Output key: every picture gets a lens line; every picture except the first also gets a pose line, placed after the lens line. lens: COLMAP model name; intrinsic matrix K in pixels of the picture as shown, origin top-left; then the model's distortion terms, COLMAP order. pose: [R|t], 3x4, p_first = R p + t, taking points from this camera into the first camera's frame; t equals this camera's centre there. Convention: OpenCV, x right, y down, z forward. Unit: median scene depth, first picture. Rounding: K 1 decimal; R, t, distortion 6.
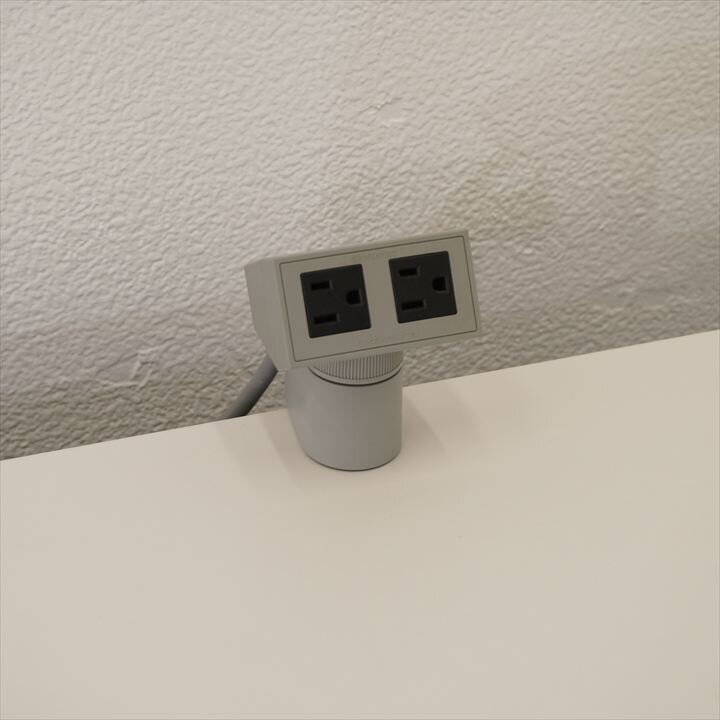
lens RADIAL K [[1762.9, 0, 360.0], [0, 1762.9, 360.0], [0, 0, 1]] dist [-0.008630, 0.296803]
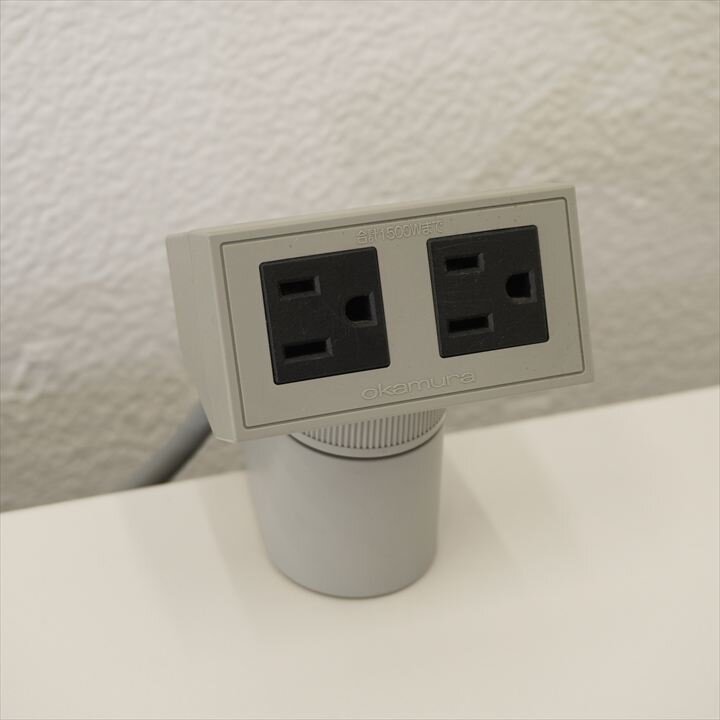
lens RADIAL K [[1762.9, 0, 360.0], [0, 1762.9, 360.0], [0, 0, 1]] dist [-0.008630, 0.296803]
pose [[0.999429, 0.031312, -0.012720, 0.003260], [-0.030521, 0.997836, 0.058245, -0.042169], [0.014516, -0.057824, 0.998221, 0.382551]]
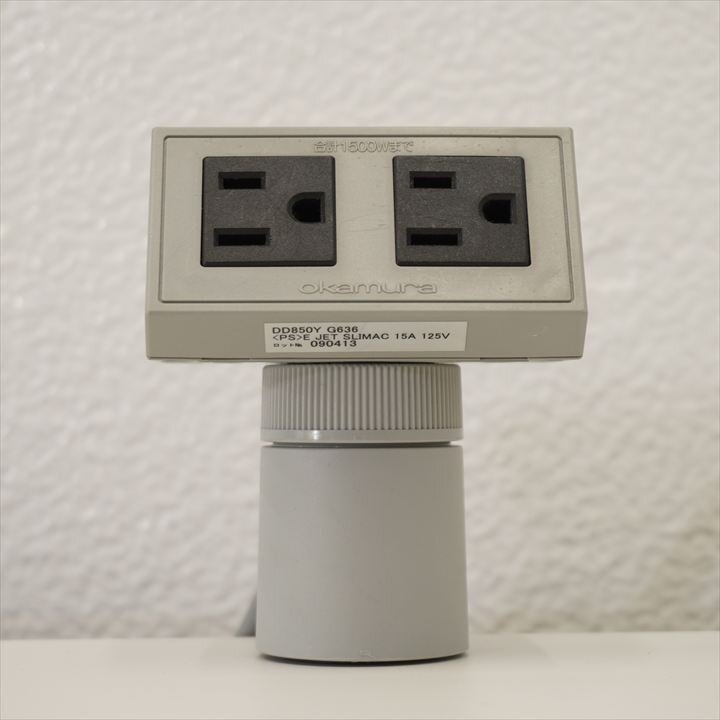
lens RADIAL K [[2207.2, 0, 360.0], [0, 2207.2, 360.0], [0, 0, 1]] dist [0.028827, 0.772261]
pose [[0.943117, -0.041518, -0.329857, 0.172964], [-0.147407, 0.837094, -0.526825, 0.263060], [0.297994, 0.545481, 0.783358, 0.450693]]
